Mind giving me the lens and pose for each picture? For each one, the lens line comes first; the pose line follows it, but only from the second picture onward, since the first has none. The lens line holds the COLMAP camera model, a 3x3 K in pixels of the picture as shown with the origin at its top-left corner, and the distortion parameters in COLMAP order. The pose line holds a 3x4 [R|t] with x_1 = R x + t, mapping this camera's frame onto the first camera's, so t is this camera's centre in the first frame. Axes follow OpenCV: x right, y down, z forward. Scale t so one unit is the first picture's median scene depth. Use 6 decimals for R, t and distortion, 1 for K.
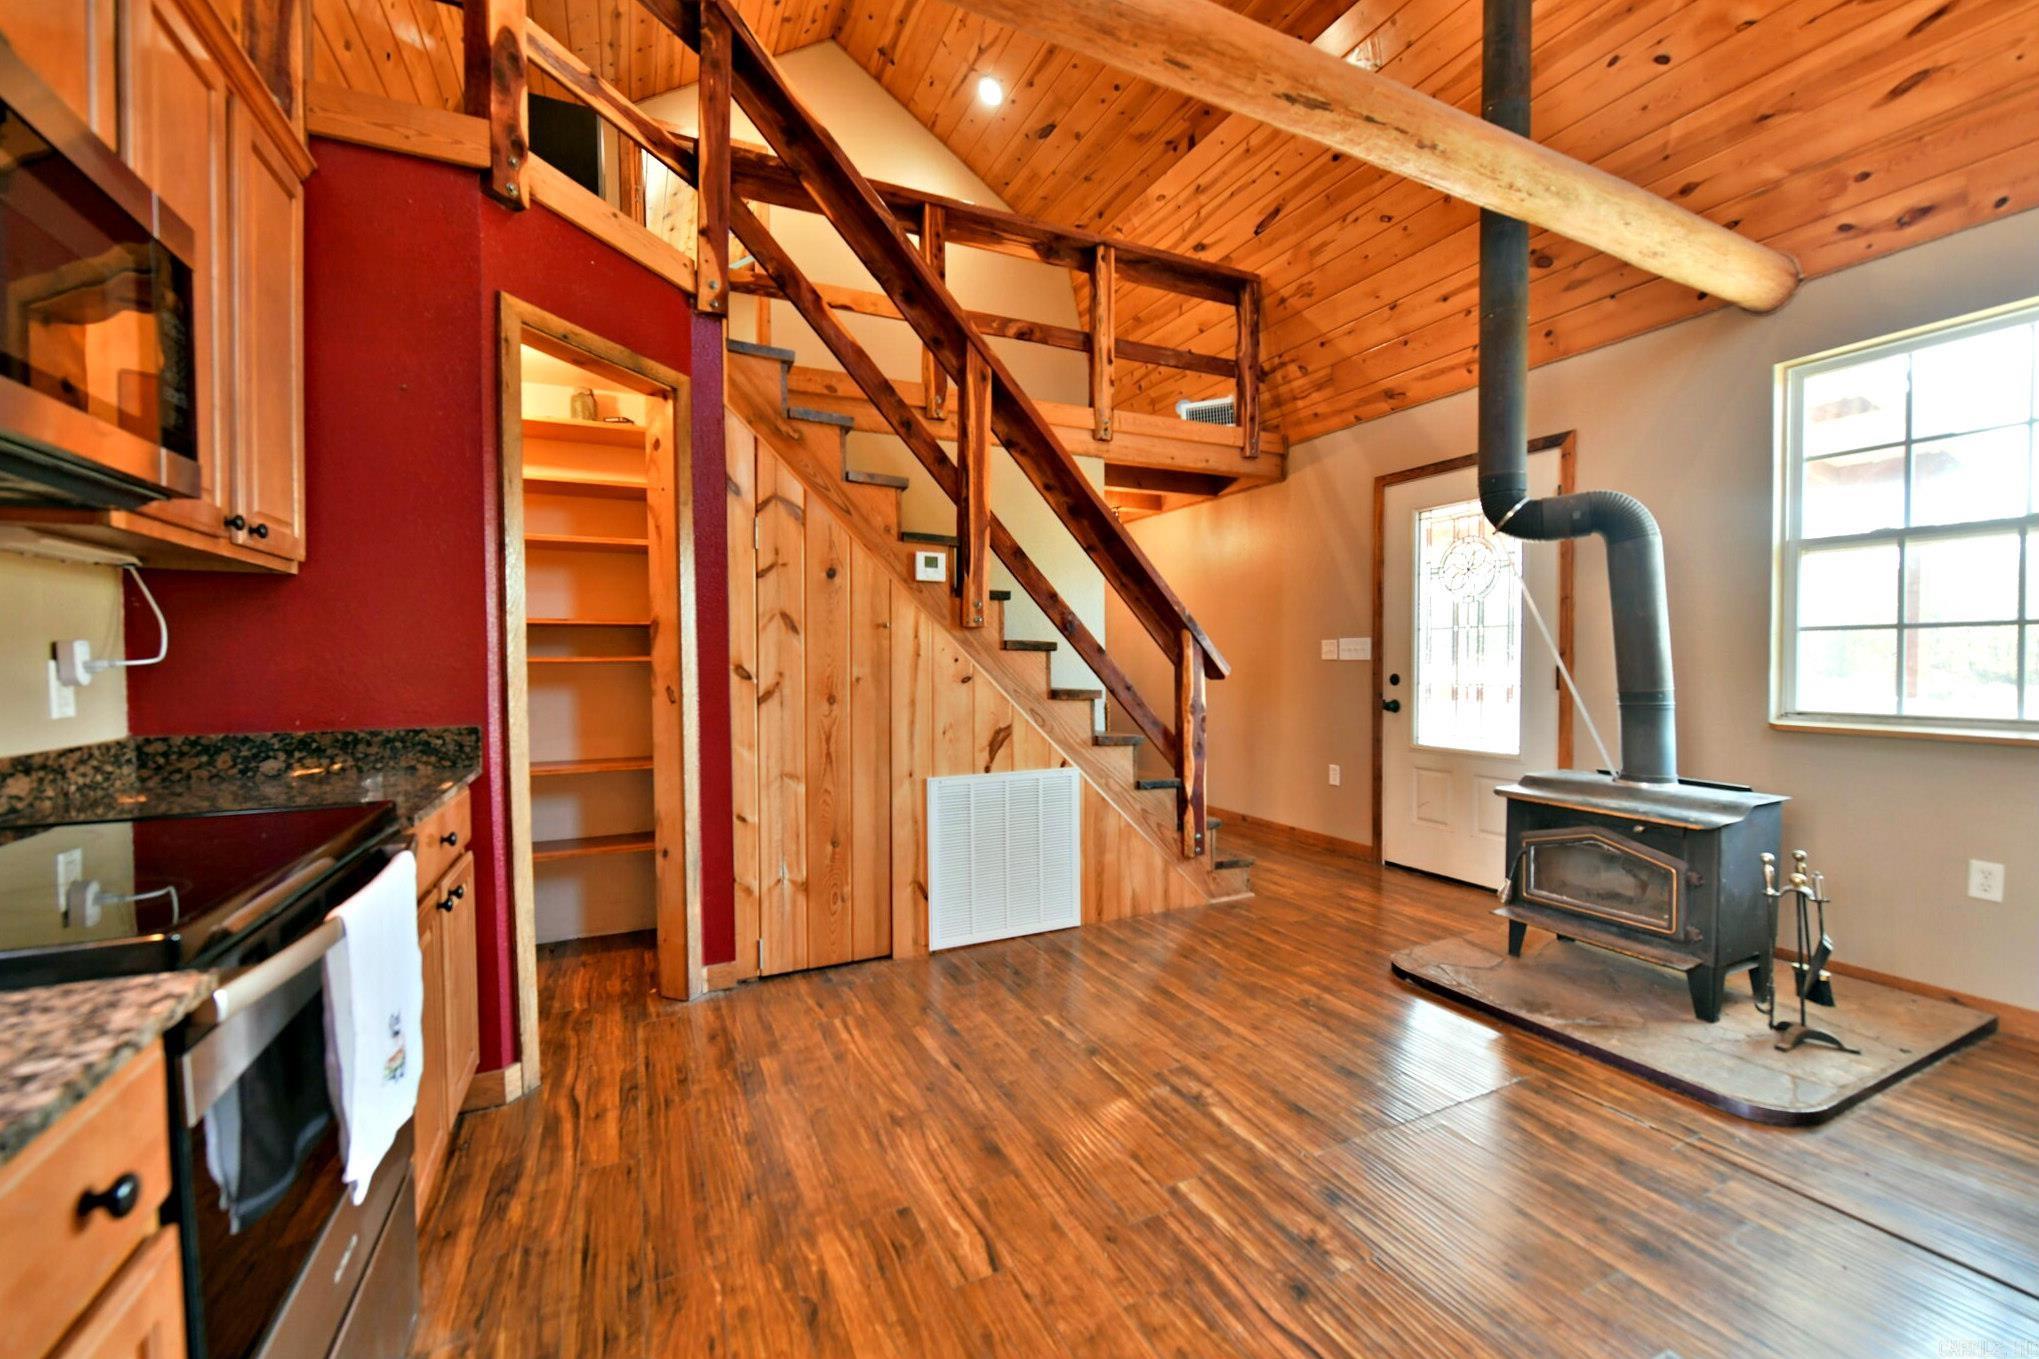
lens RADIAL K [[818.8, 0, 1020.5], [0, 818.8, 681.5], [0, 0, 1]] dist [-0.004982, -0.000844]
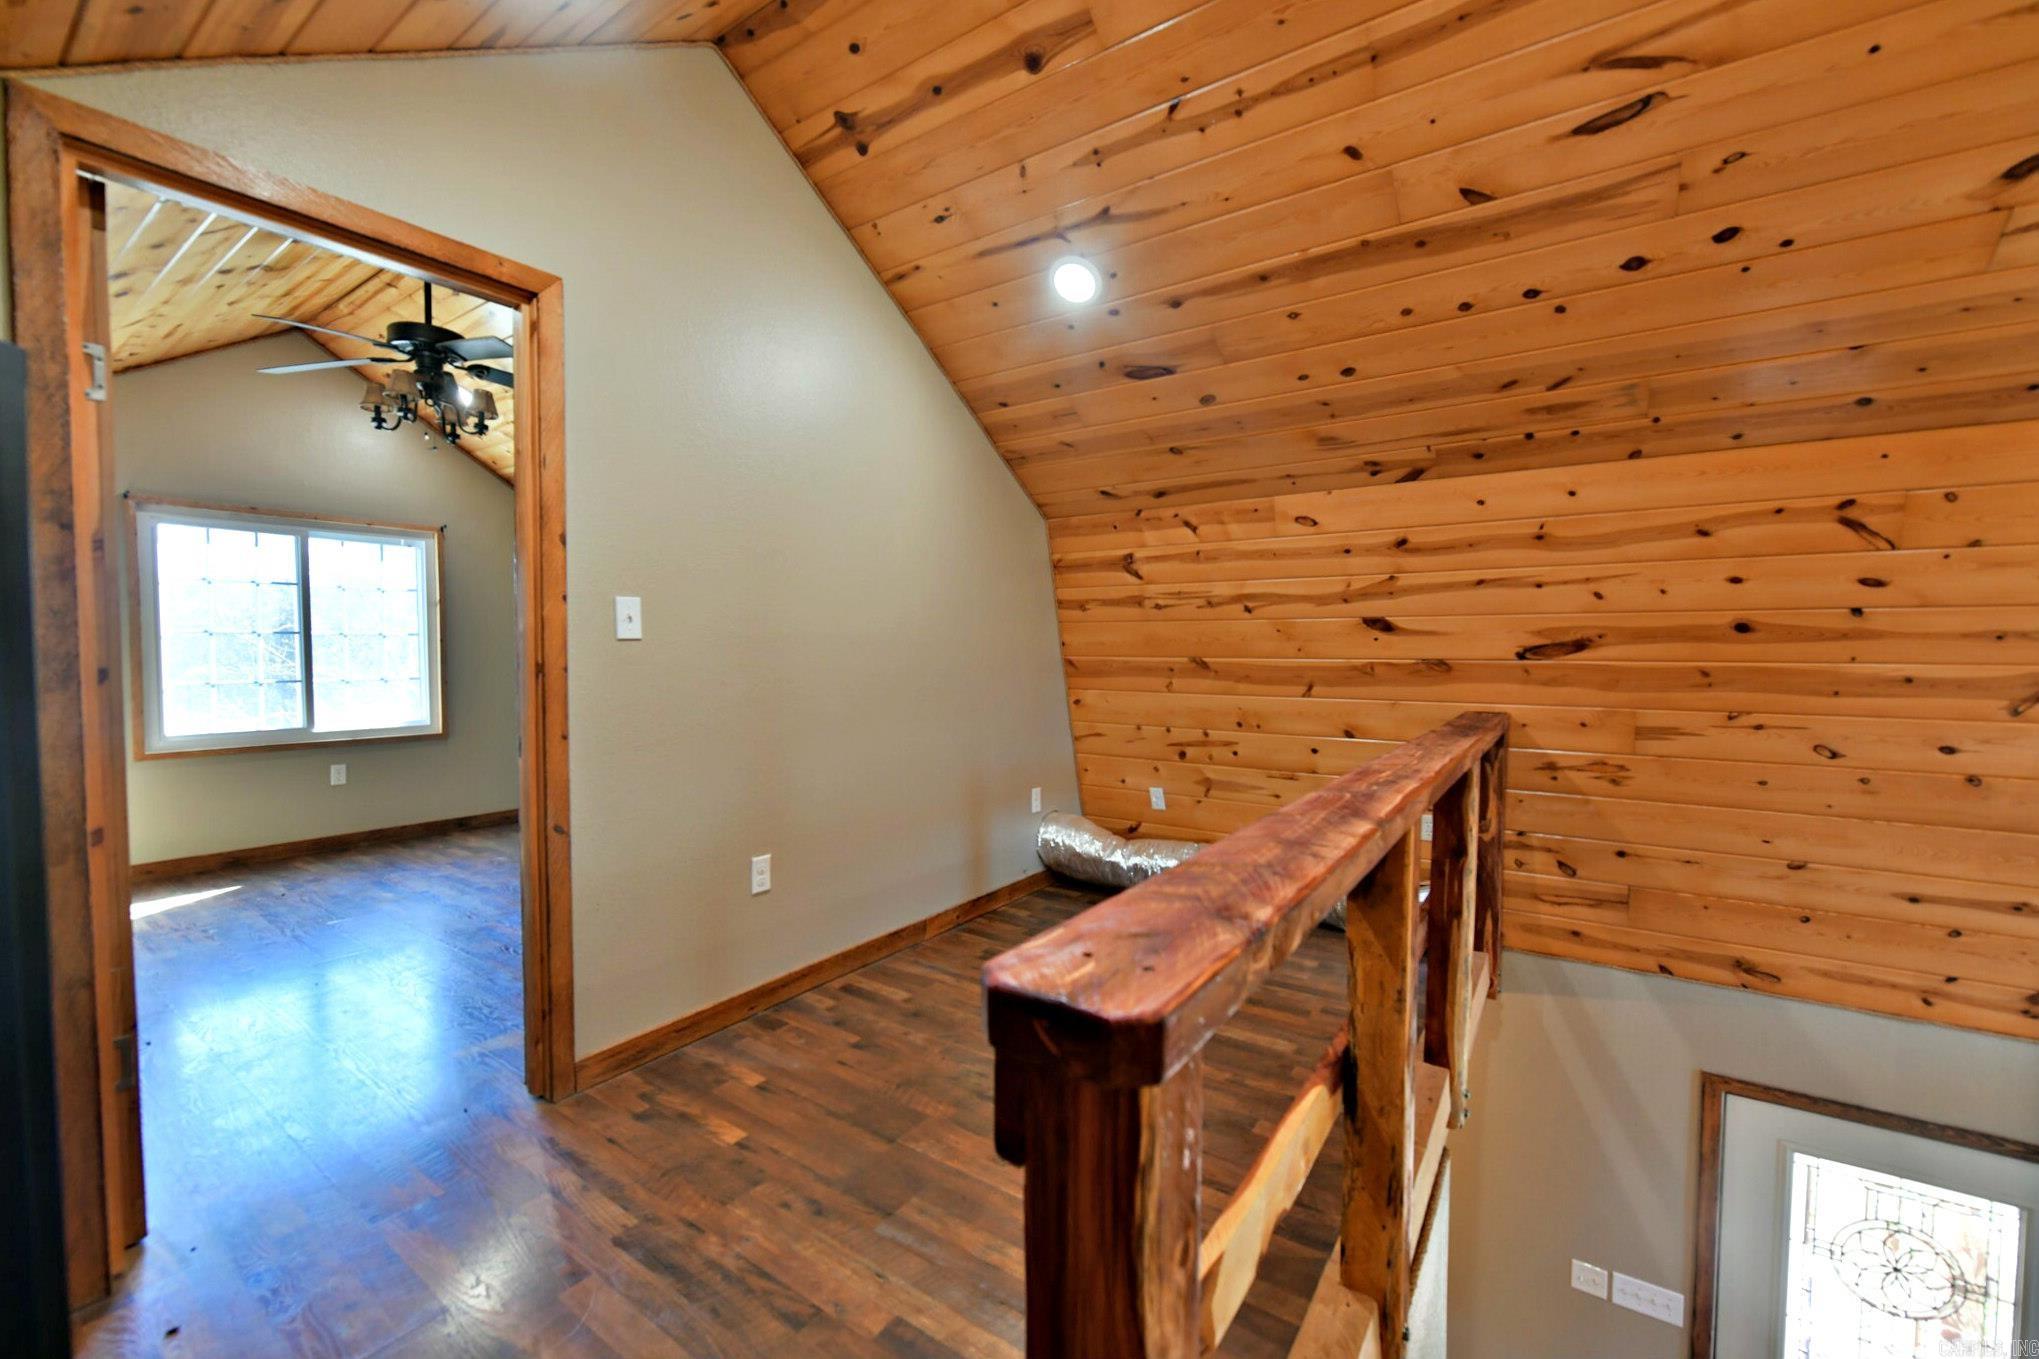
lens RADIAL K [[813.8, 0, 1021.8], [0, 813.8, 684.5], [0, 0, 1]] dist [-0.007061, -0.000669]
pose [[0.867368, -0.008862, 0.497588, -0.915241], [0.005618, 0.999952, 0.008015, -1.371775], [-0.497635, -0.004156, 0.867377, 1.665125]]
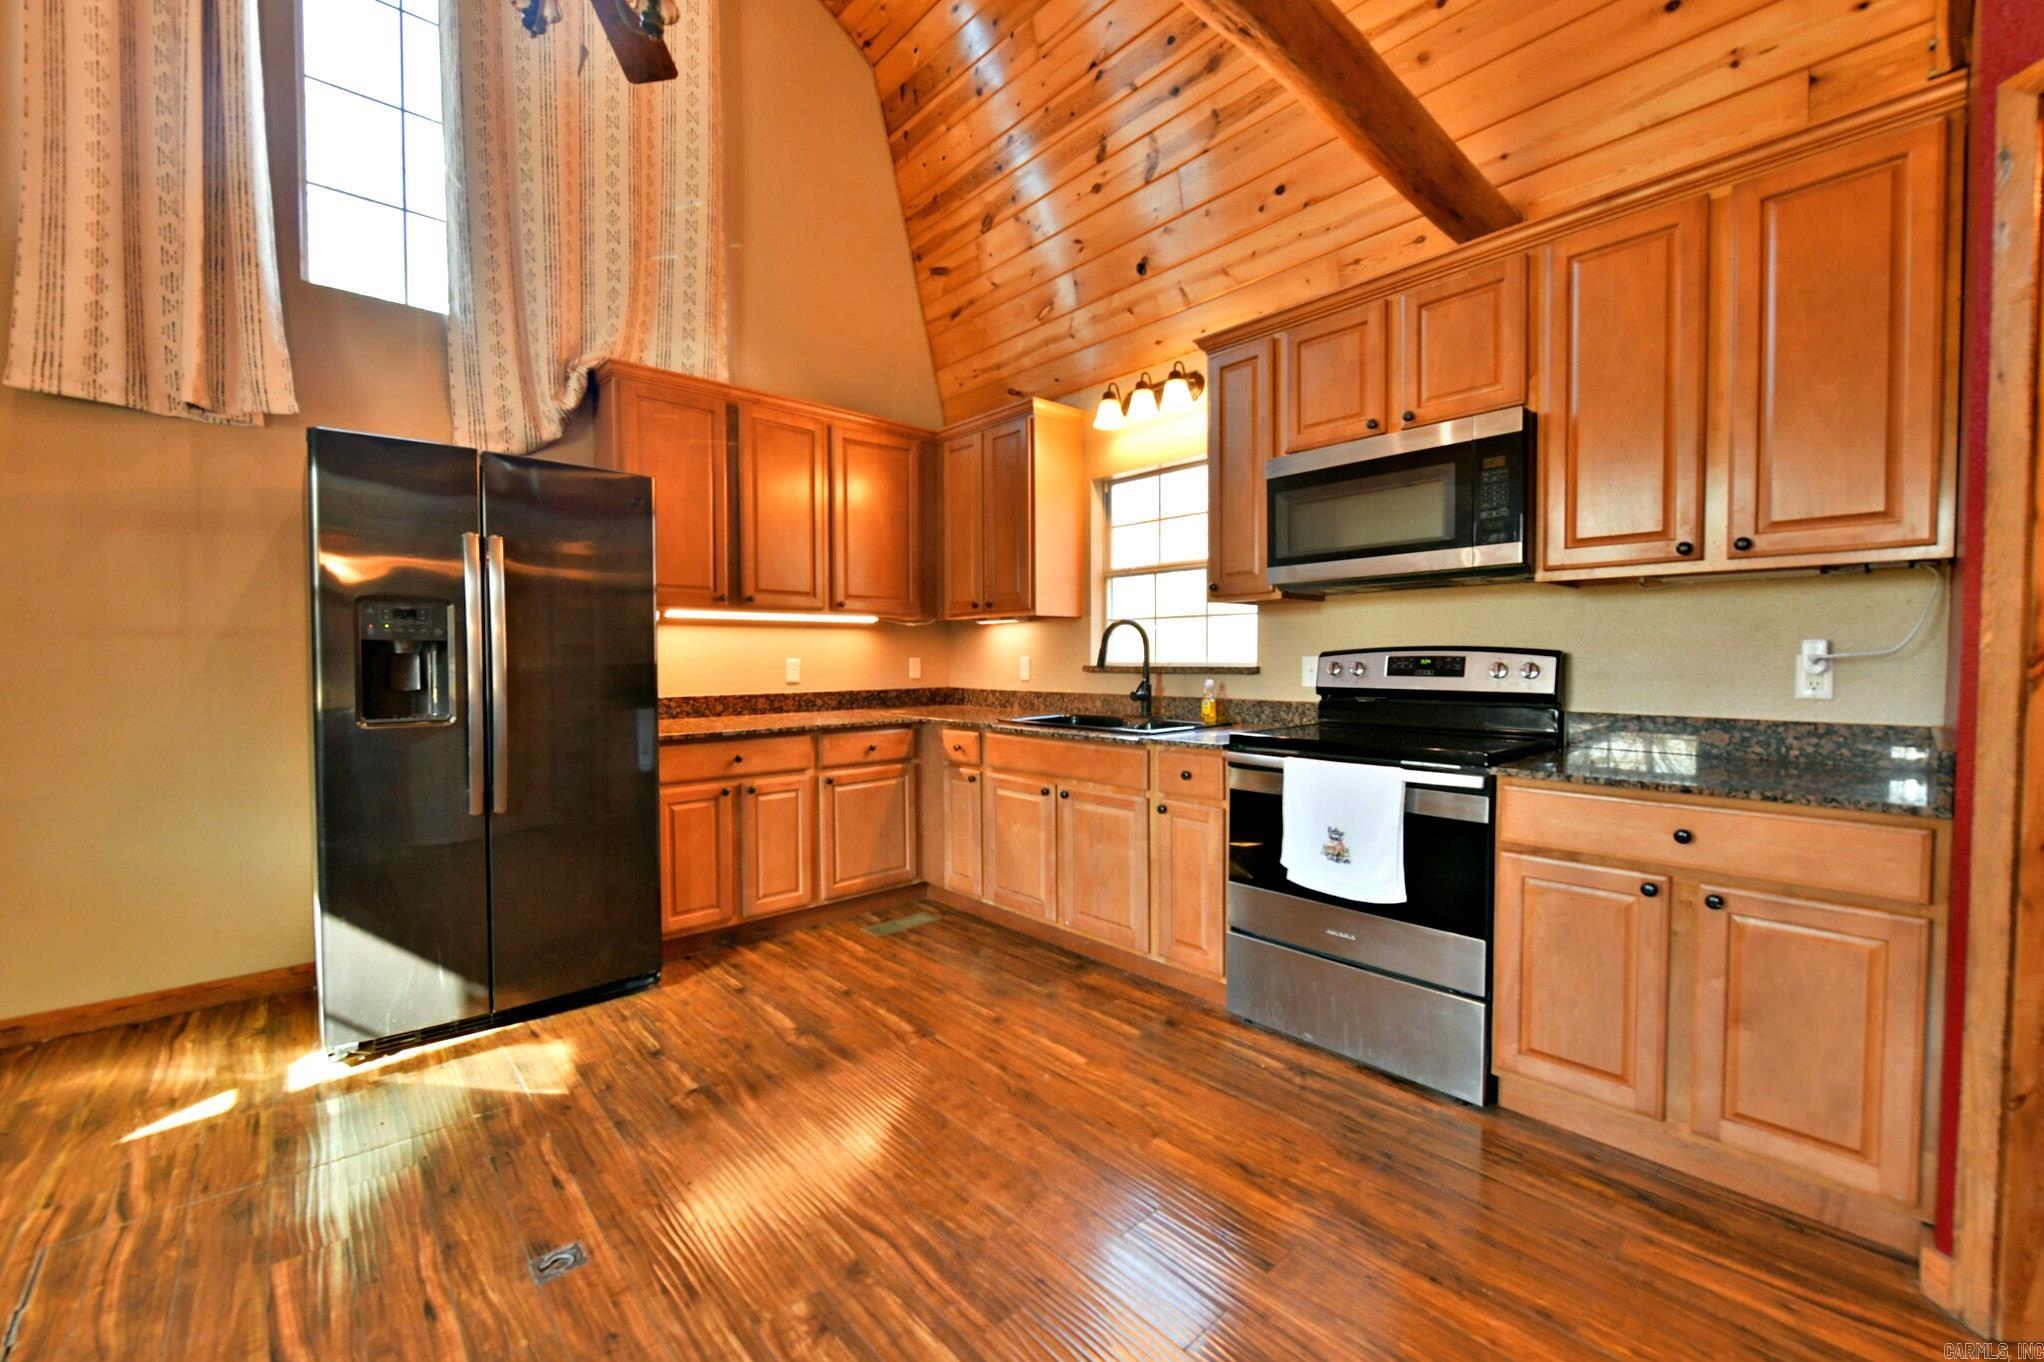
lens RADIAL K [[815.8, 0, 1024.3], [0, 815.8, 686.0], [0, 0, 1]] dist [-0.007061, -0.000669]
pose [[-0.958639, 0.019326, -0.283968, 0.329483], [0.000625, 0.997833, 0.065801, -0.052442], [0.284624, 0.062902, -0.956573, 1.593400]]
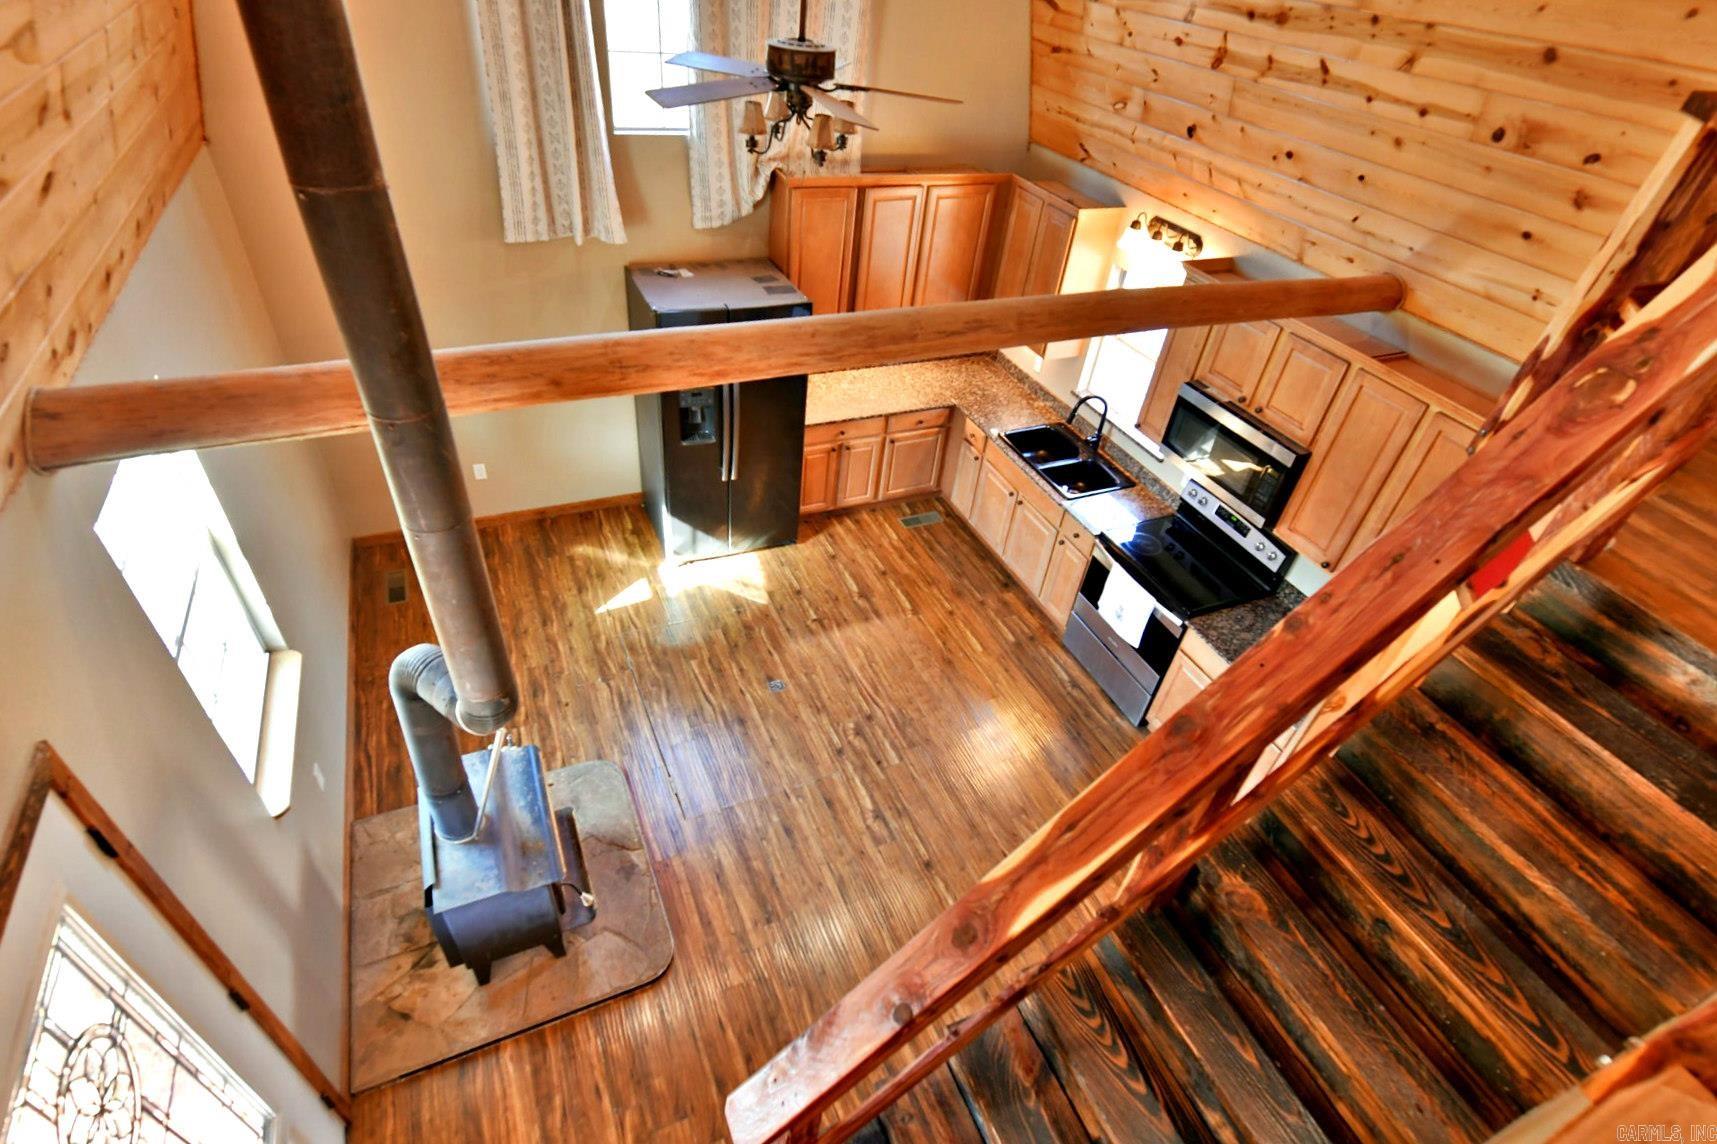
lens RADIAL K [[828.2, 0, 858.5], [0, 828.2, 572.0], [0, 0, 1]] dist [0.000413, -0.000811]
pose [[-0.995912, -0.082630, -0.036504, 0.433227], [-0.086381, 0.752885, 0.652458, -1.382538], [-0.026429, 0.652944, -0.756945, 2.412112]]
